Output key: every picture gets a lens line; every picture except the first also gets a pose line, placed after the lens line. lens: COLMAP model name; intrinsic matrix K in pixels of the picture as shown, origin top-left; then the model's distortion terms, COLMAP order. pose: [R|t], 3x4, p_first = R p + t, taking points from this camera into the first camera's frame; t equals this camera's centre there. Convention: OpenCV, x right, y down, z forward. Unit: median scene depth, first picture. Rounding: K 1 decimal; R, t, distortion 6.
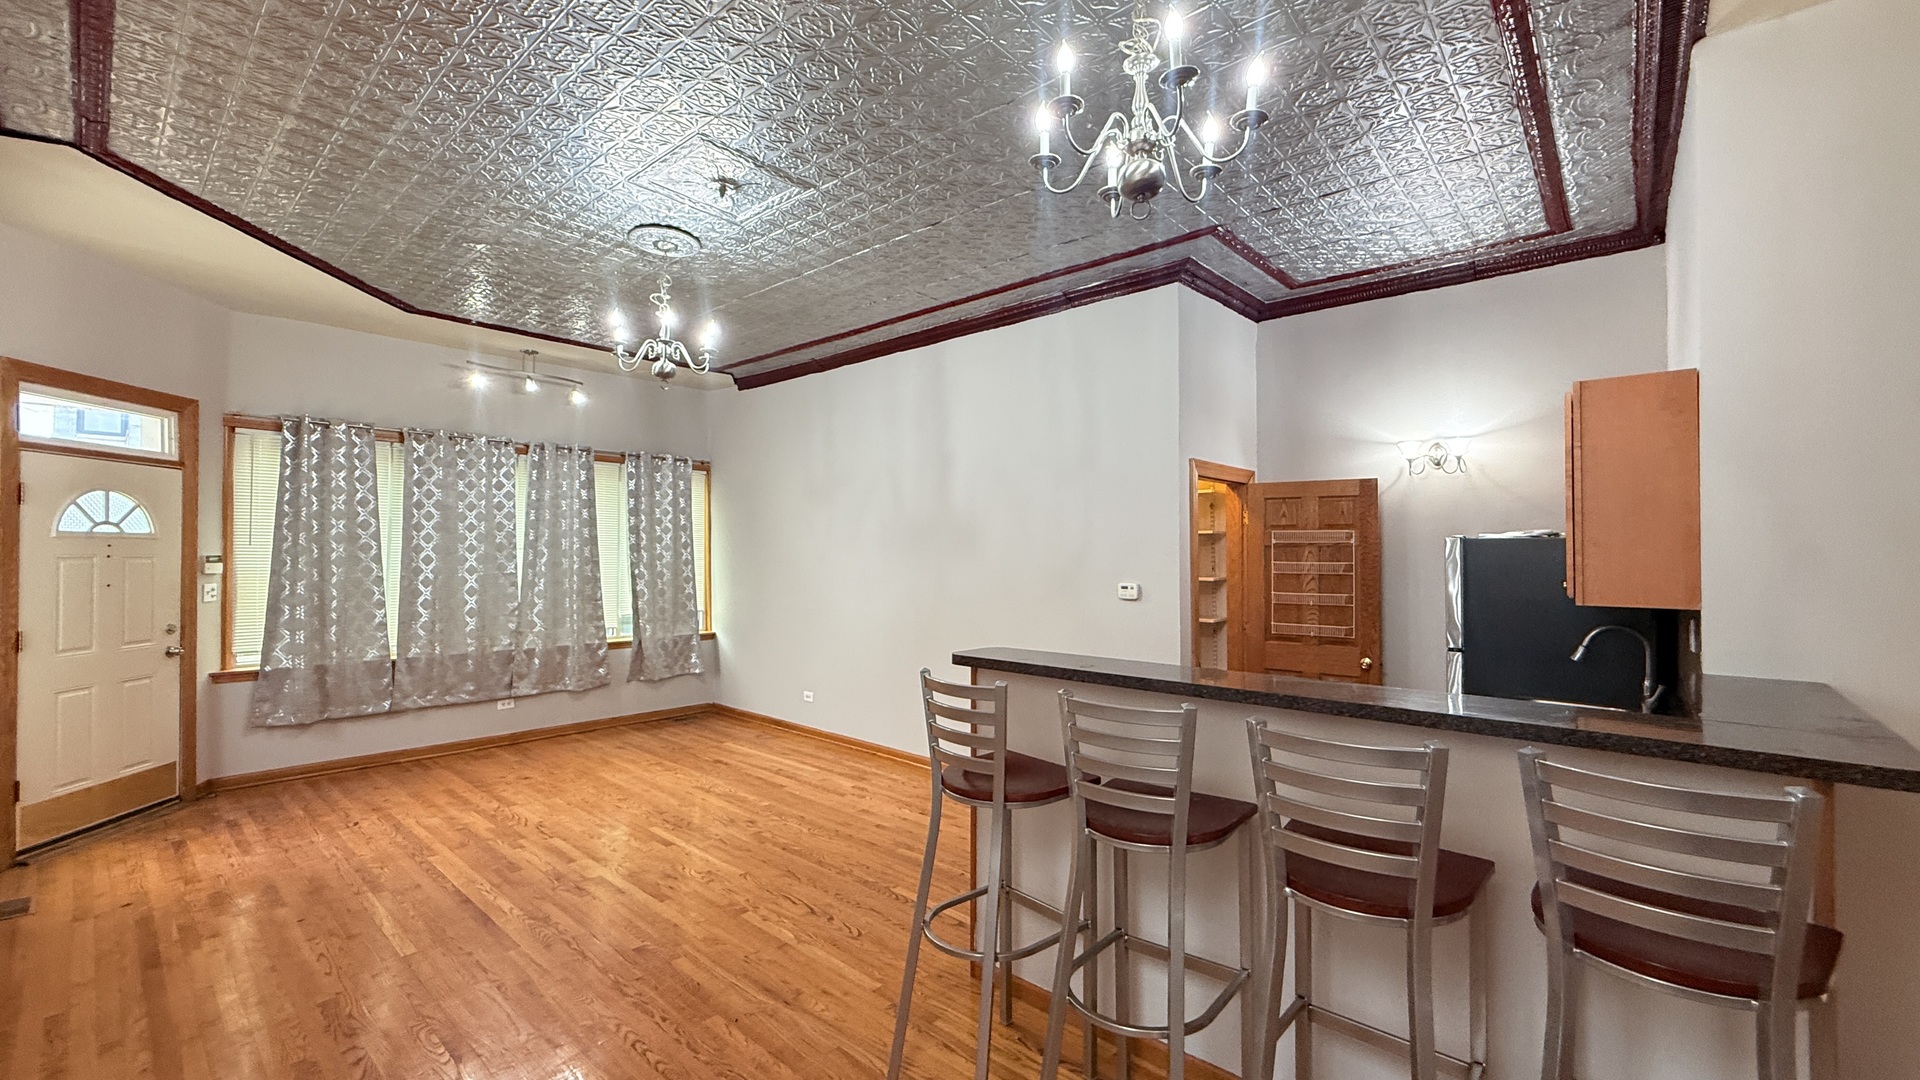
lens RADIAL K [[764.5, 0, 953.7], [0, 764.5, 540.7], [0, 0, 1]] dist [-0.001241, -0.000090]
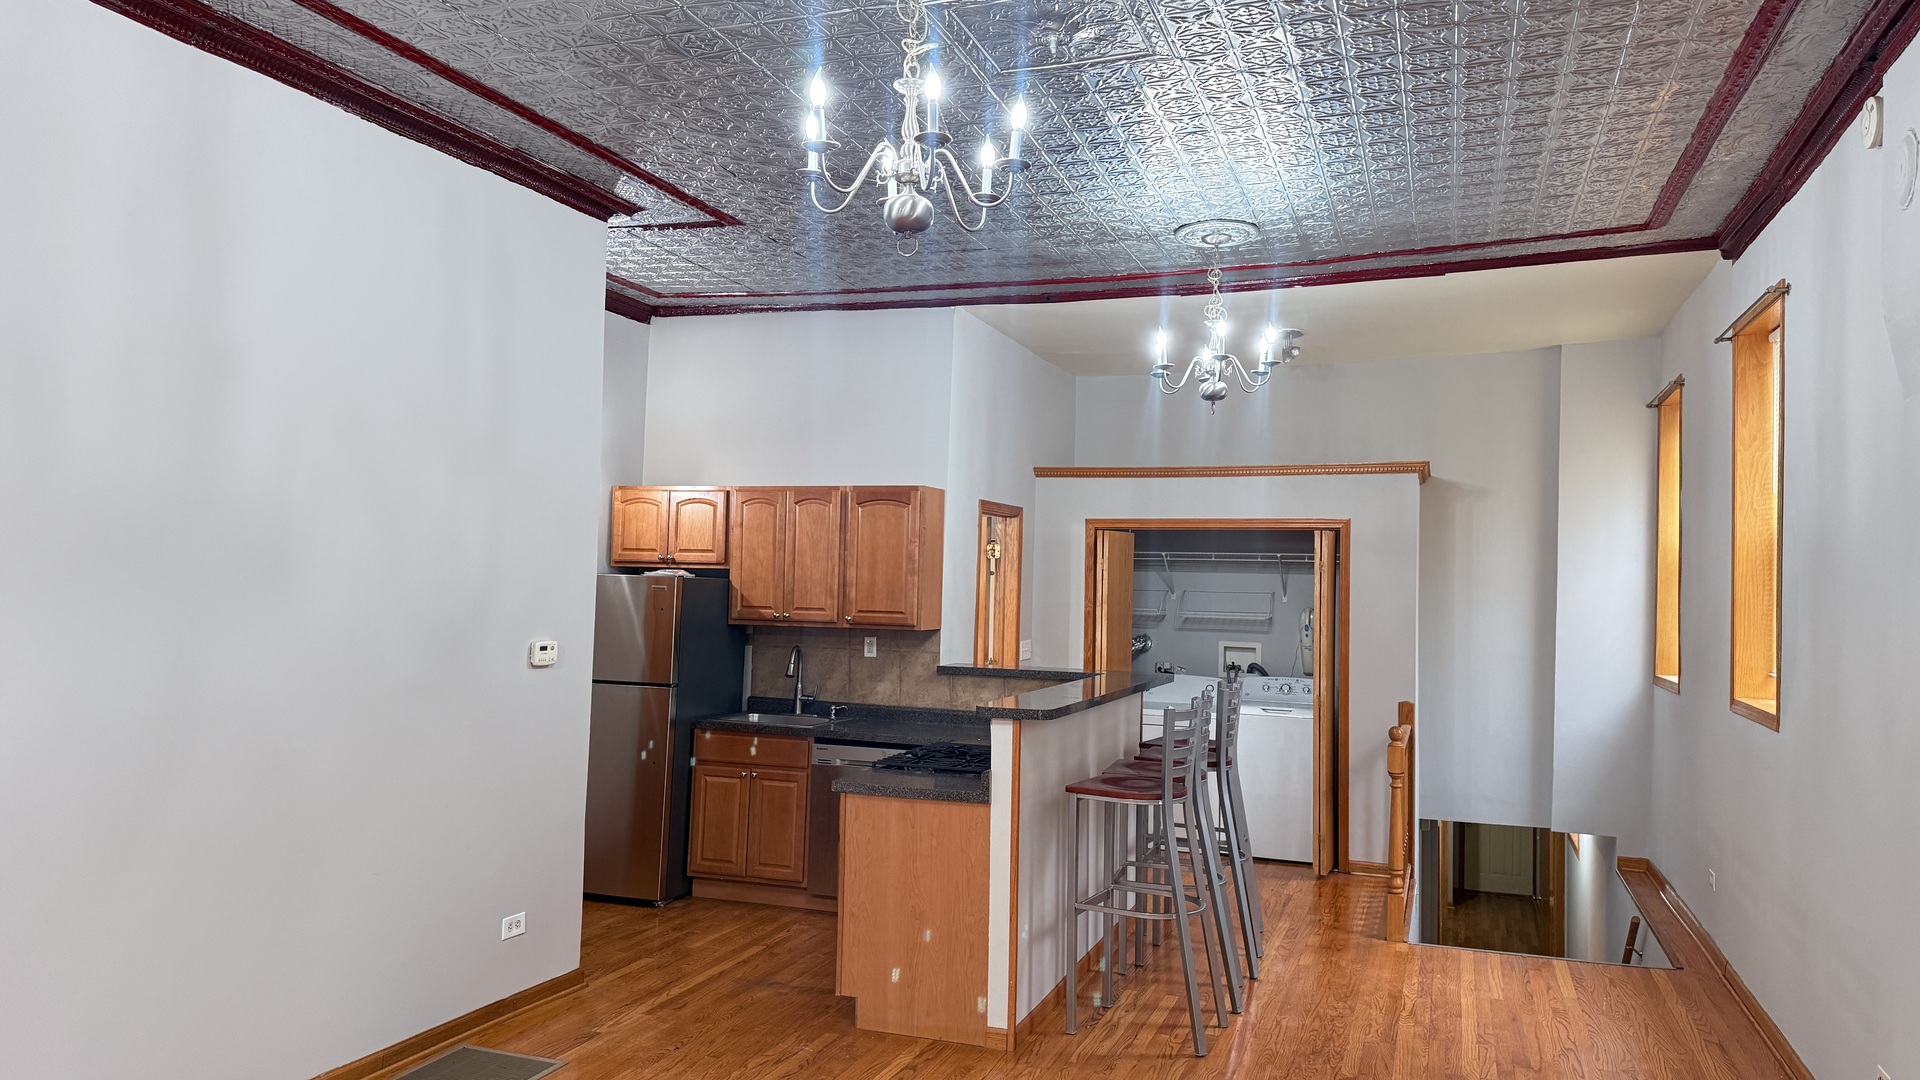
lens RADIAL K [[1347.5, 0, 955.3], [0, 1347.5, 532.3], [0, 0, 1]] dist [0.085894, -0.121092]
pose [[-0.366748, 0.023354, 0.930027, -0.775712], [-0.038216, 0.998463, -0.040142, -0.002911], [-0.929535, -0.050264, -0.365292, 0.866831]]
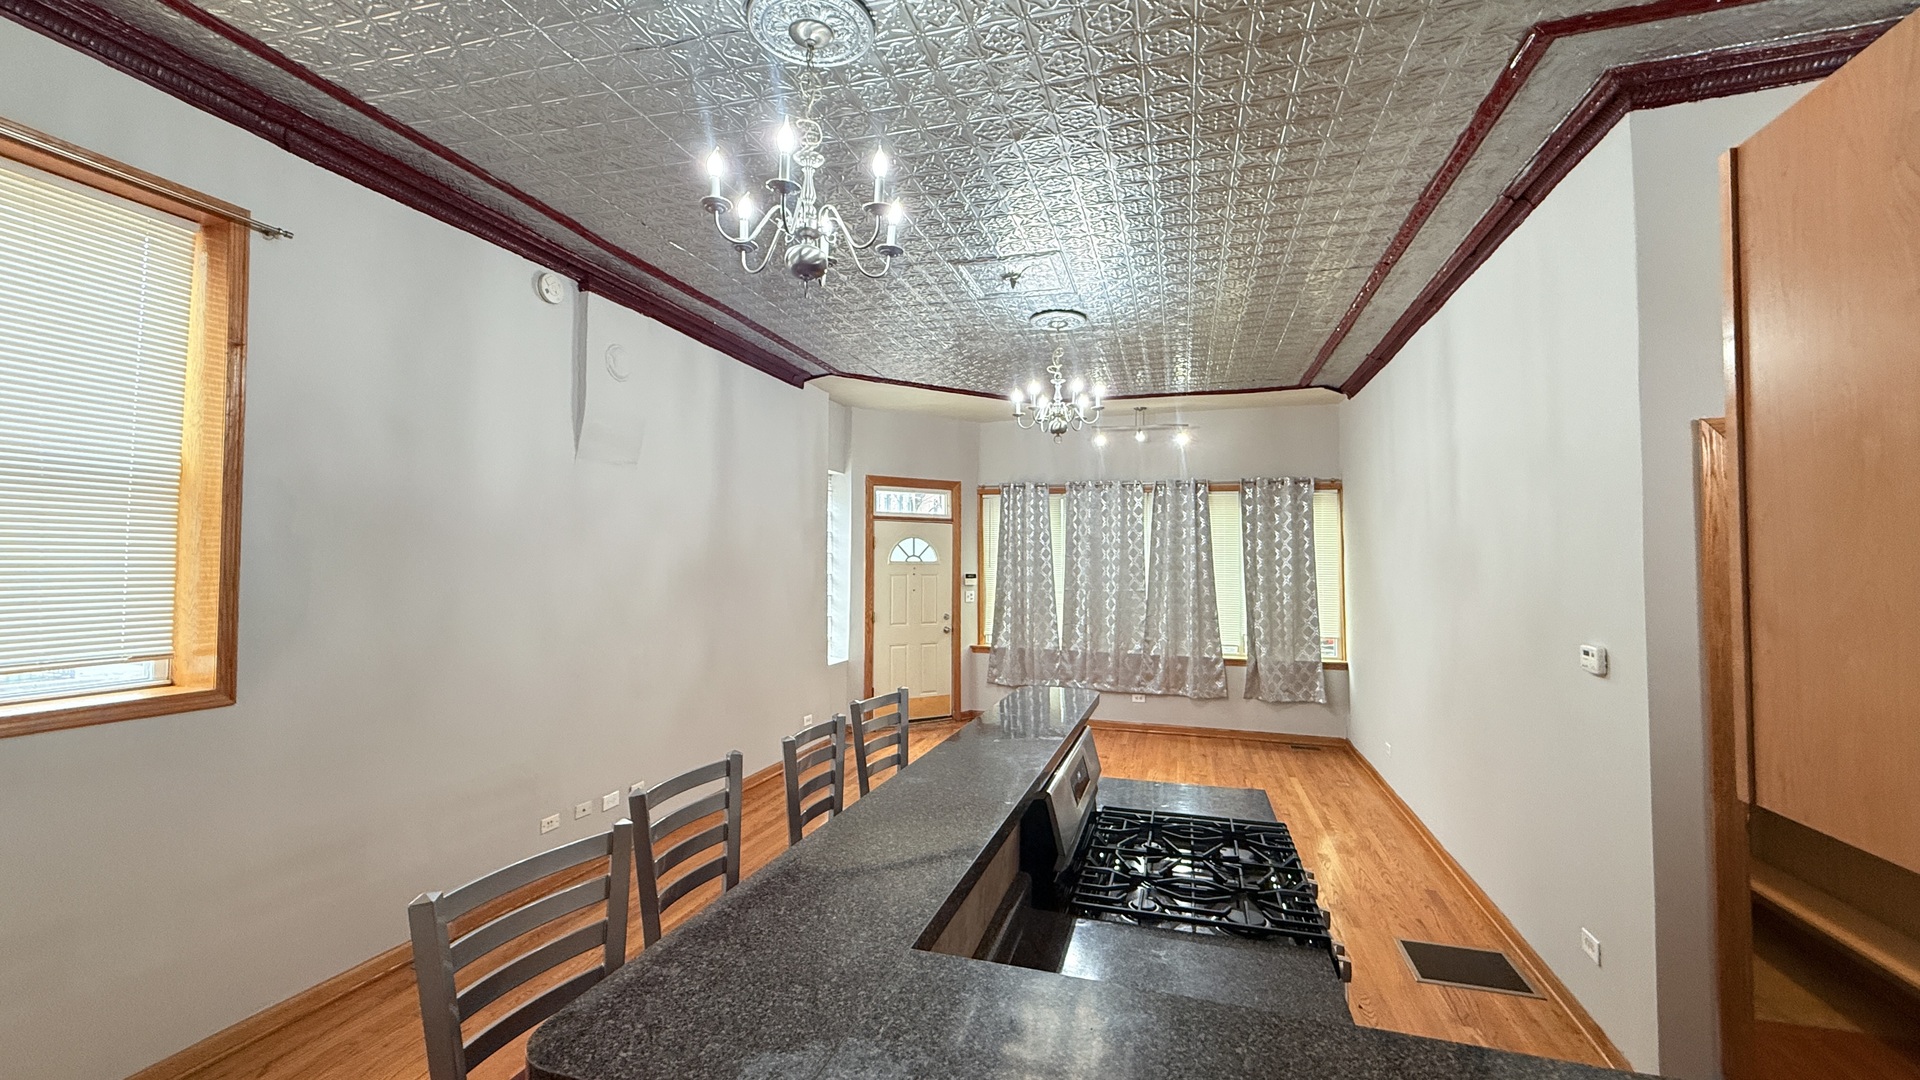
lens RADIAL K [[764.5, 0, 948.6], [0, 764.5, 538.1], [0, 0, 1]] dist [-0.001241, -0.000090]
pose [[0.411028, -0.028189, -0.911187, 0.442536], [0.006300, 0.999586, -0.028082, -0.010324], [0.911601, 0.005802, 0.411035, 0.239215]]
